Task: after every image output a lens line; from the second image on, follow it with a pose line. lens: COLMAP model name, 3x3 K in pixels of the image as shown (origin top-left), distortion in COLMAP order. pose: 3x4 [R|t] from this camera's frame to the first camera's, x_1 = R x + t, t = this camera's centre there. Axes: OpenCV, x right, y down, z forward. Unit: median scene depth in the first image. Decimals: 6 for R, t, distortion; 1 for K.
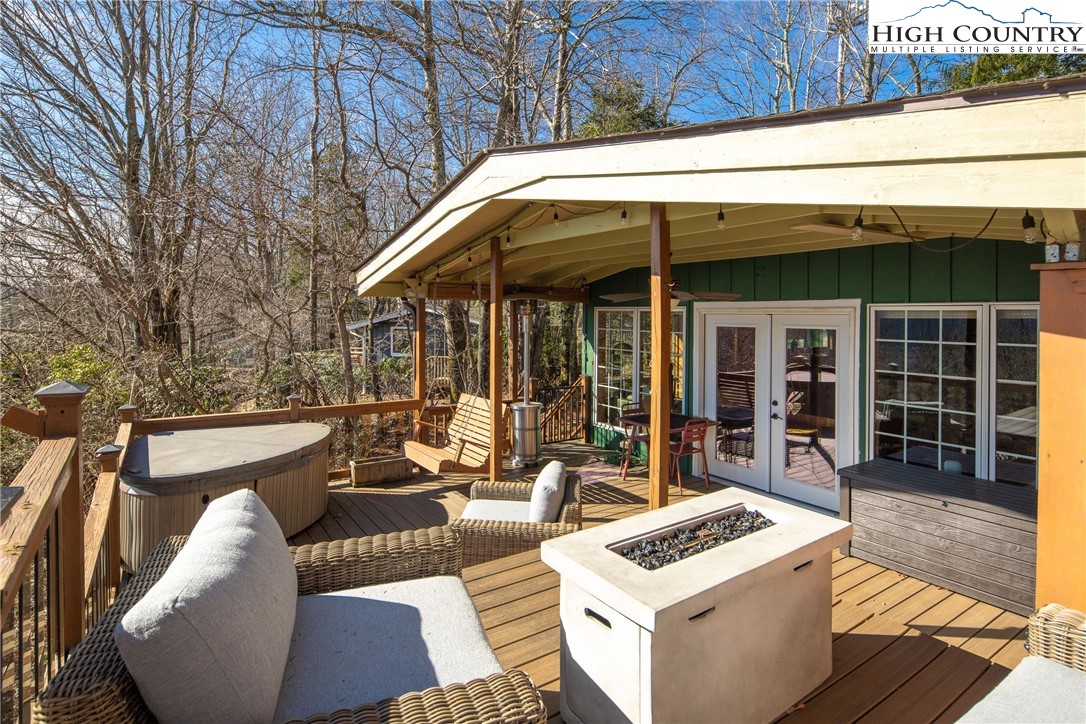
lens RADIAL K [[557.4, 0, 537.0], [0, 557.4, 331.3], [0, 0, 1]] dist [0.002441, 0.000141]
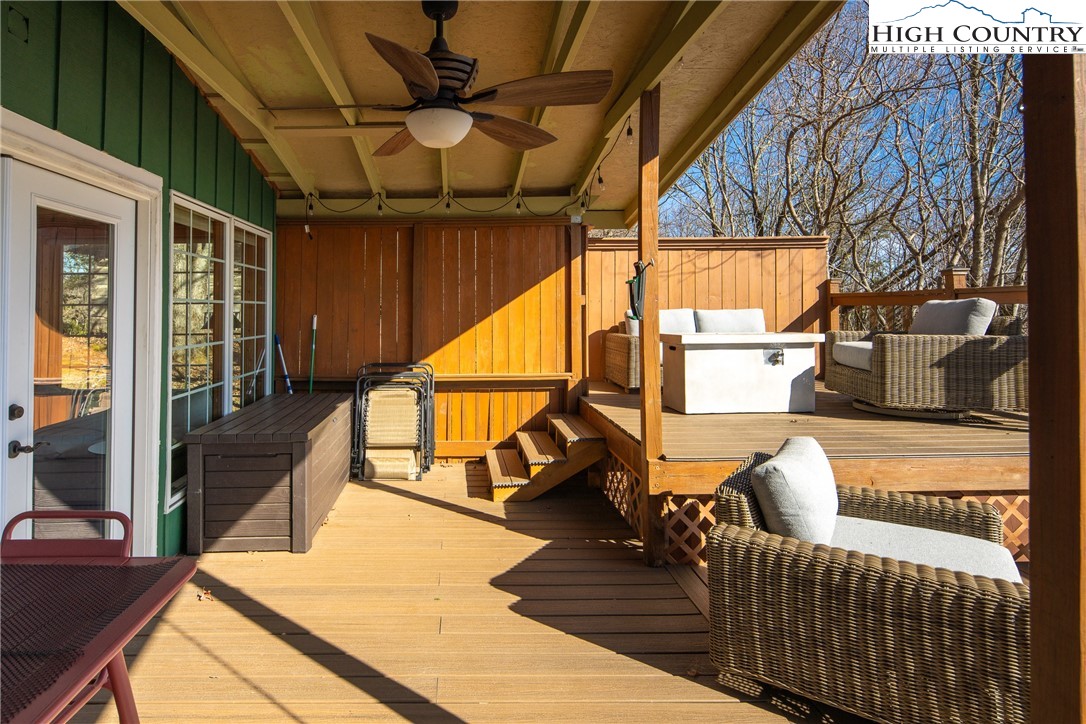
lens RADIAL K [[521.4, 0, 540.7], [0, 521.4, 302.2], [0, 0, 1]] dist [-0.000201, -0.000406]
pose [[-0.827529, 0.007695, 0.561370, -0.051145], [0.020169, 0.999668, 0.016029, 0.066262], [-0.561060, 0.024587, -0.827410, 1.128012]]
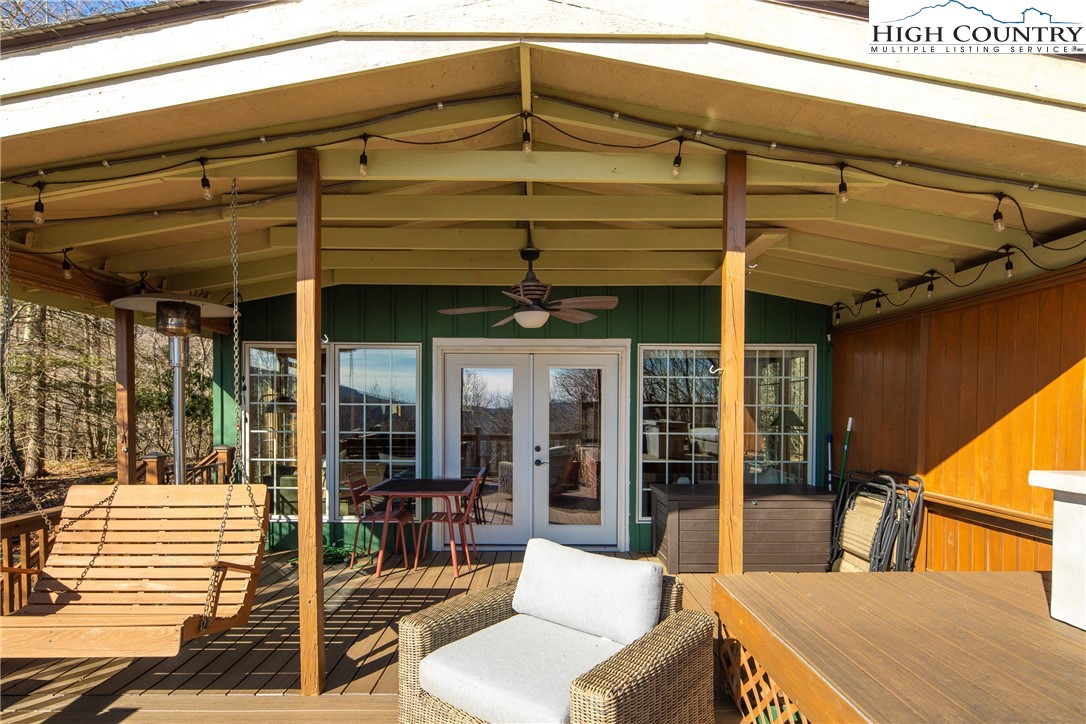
lens RADIAL K [[546.0, 0, 542.6], [0, 546.0, 416.2], [0, 0, 1]] dist [-0.000425, -0.000312]
pose [[0.552760, -0.017413, 0.833159, -0.355984], [0.023630, 0.999707, 0.005216, 0.074292], [-0.833005, 0.016804, 0.553010, 0.515355]]
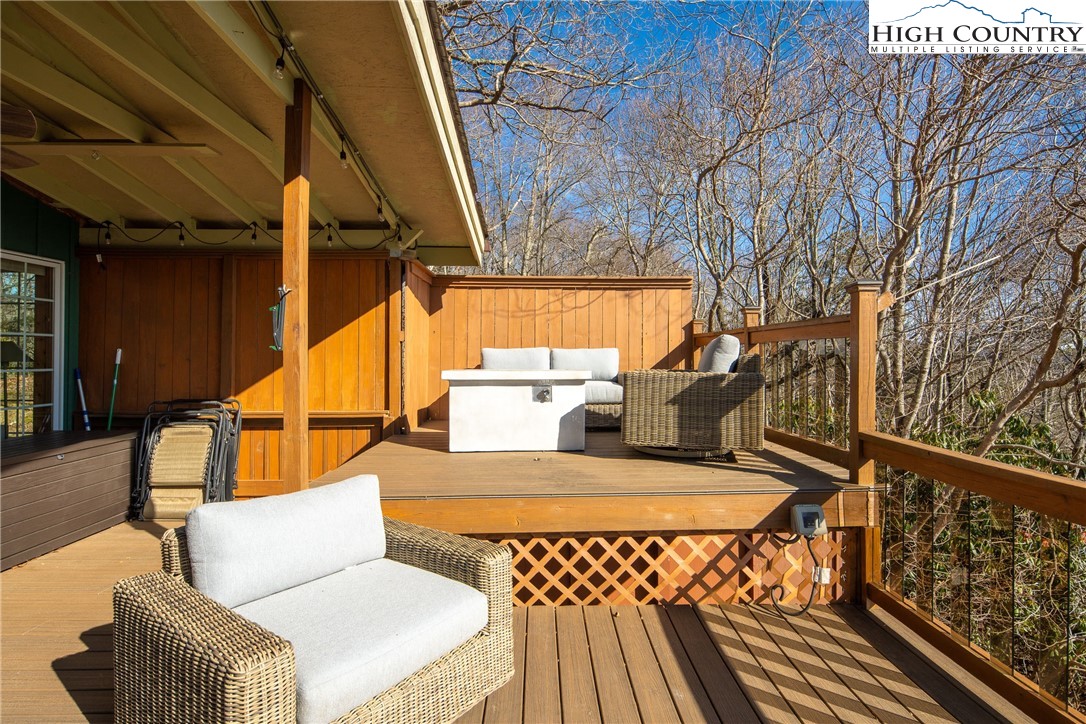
lens RADIAL K [[506.0, 0, 576.2], [0, 506.0, 350.2], [0, 0, 1]] dist [0.001297, -0.000173]
pose [[-0.845258, -0.004391, 0.534340, -0.315085], [0.010094, 0.999657, 0.024182, 0.084631], [-0.534263, 0.025834, -0.844923, 0.905779]]
